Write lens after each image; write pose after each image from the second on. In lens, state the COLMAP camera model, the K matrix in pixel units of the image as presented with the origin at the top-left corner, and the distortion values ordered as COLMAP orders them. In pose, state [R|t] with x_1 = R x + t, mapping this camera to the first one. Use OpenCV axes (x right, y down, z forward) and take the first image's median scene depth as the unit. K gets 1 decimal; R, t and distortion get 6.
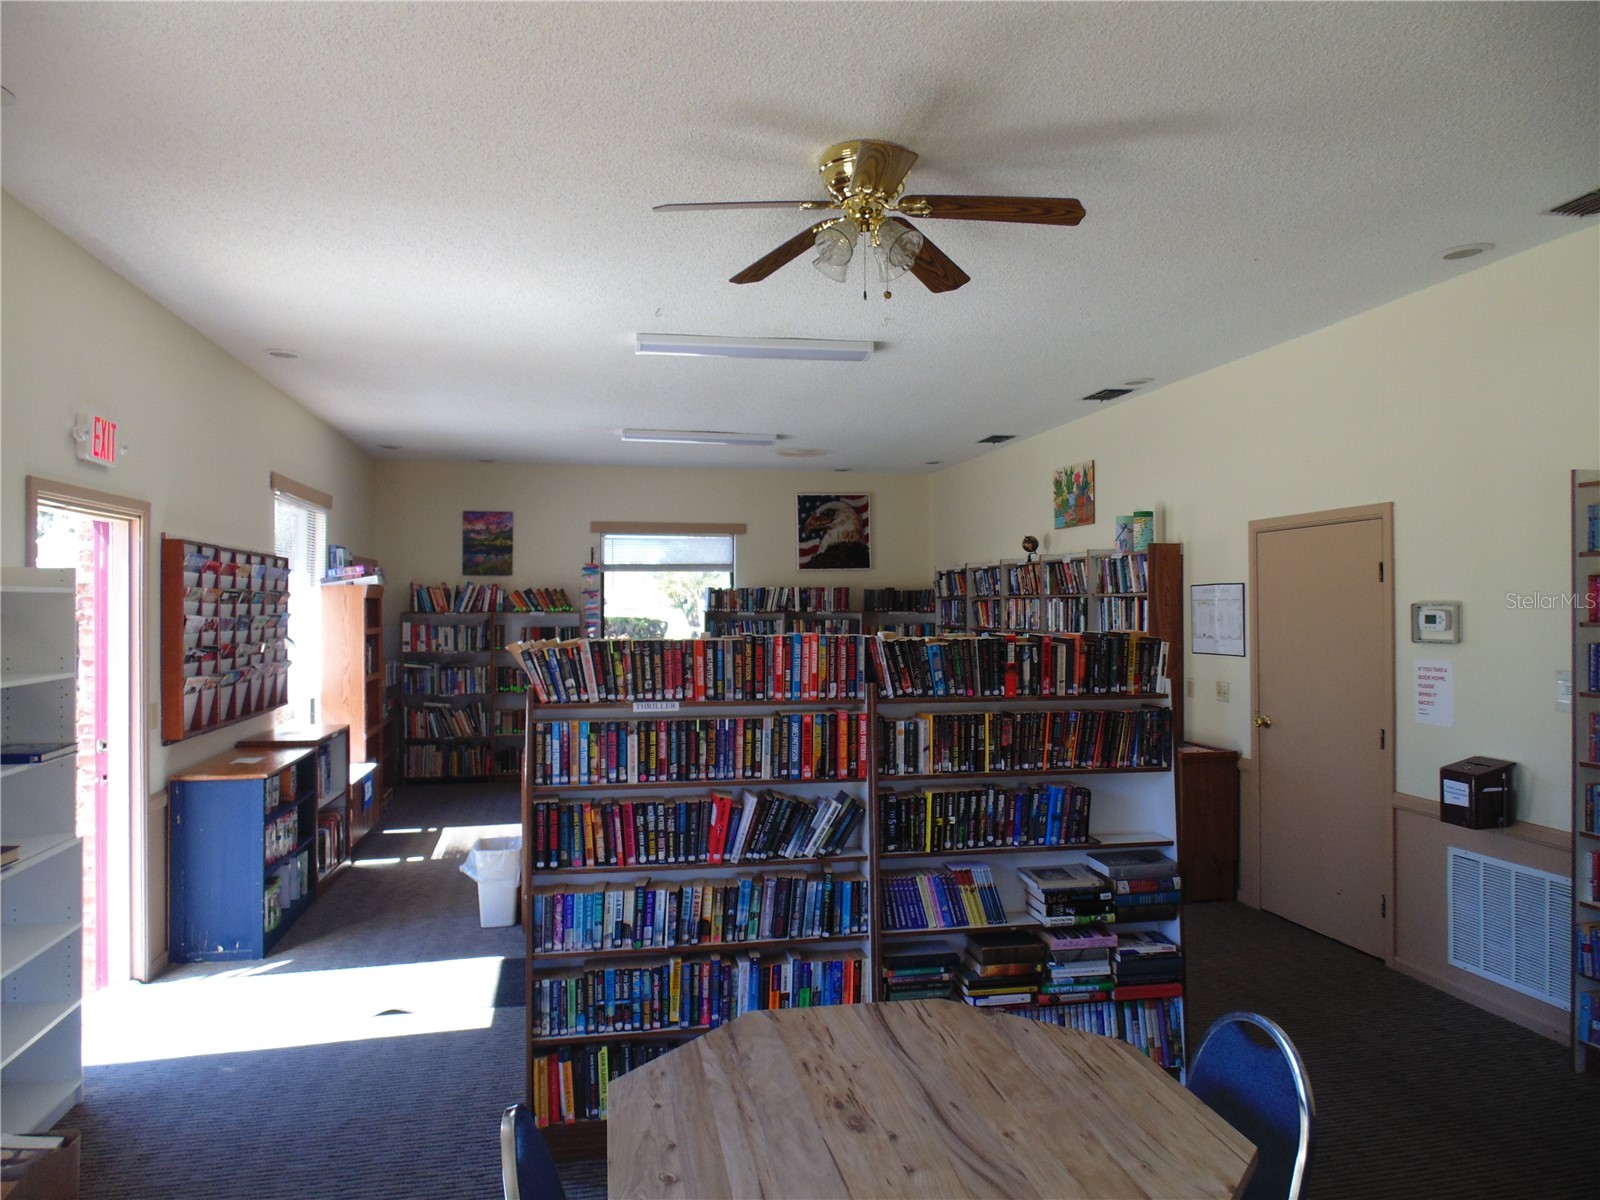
lens RADIAL K [[1053.6, 0, 800.0], [0, 1053.6, 600.0], [0, 0, 1]] dist [-0.022078, -0.000796]
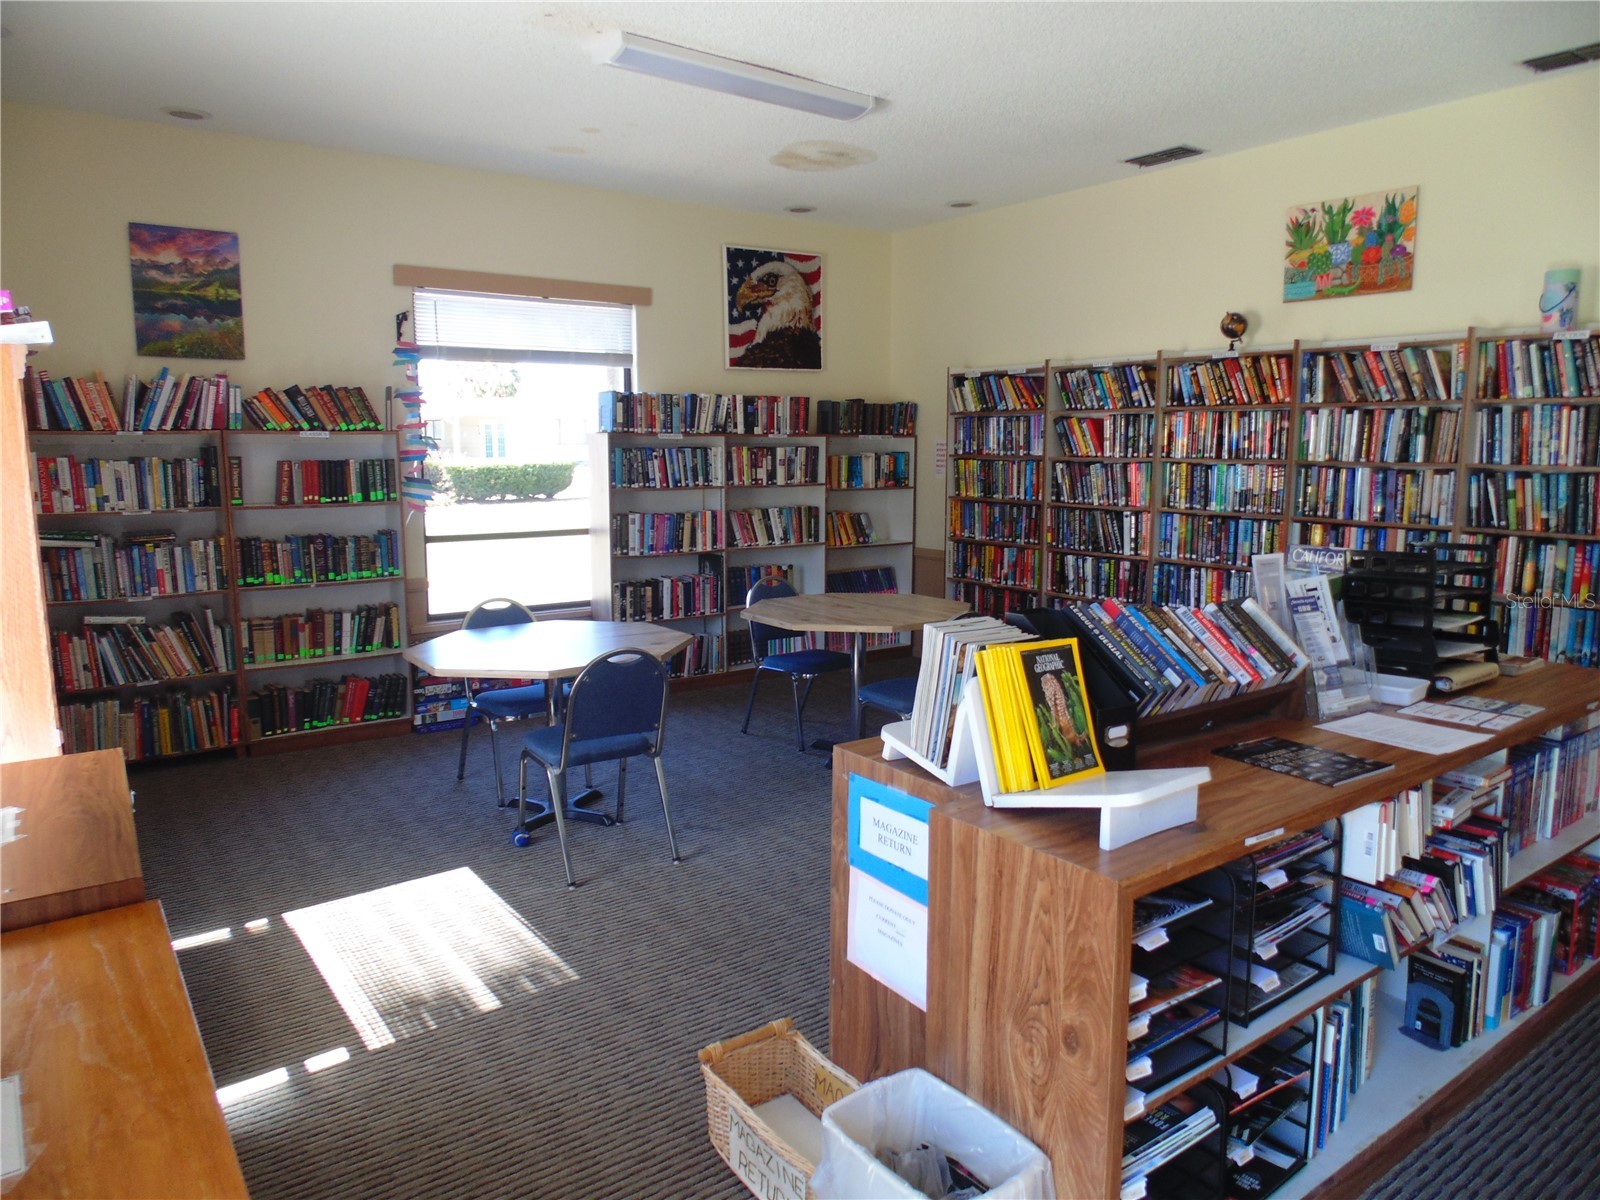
lens RADIAL K [[1053.6, 0, 800.0], [0, 1053.6, 600.0], [0, 0, 1]] dist [-0.022078, -0.000796]
pose [[0.913108, -0.057657, 0.403619, -0.239481], [-0.004779, 0.988369, 0.151998, 0.013743], [-0.407689, -0.140720, 0.902213, 0.410636]]
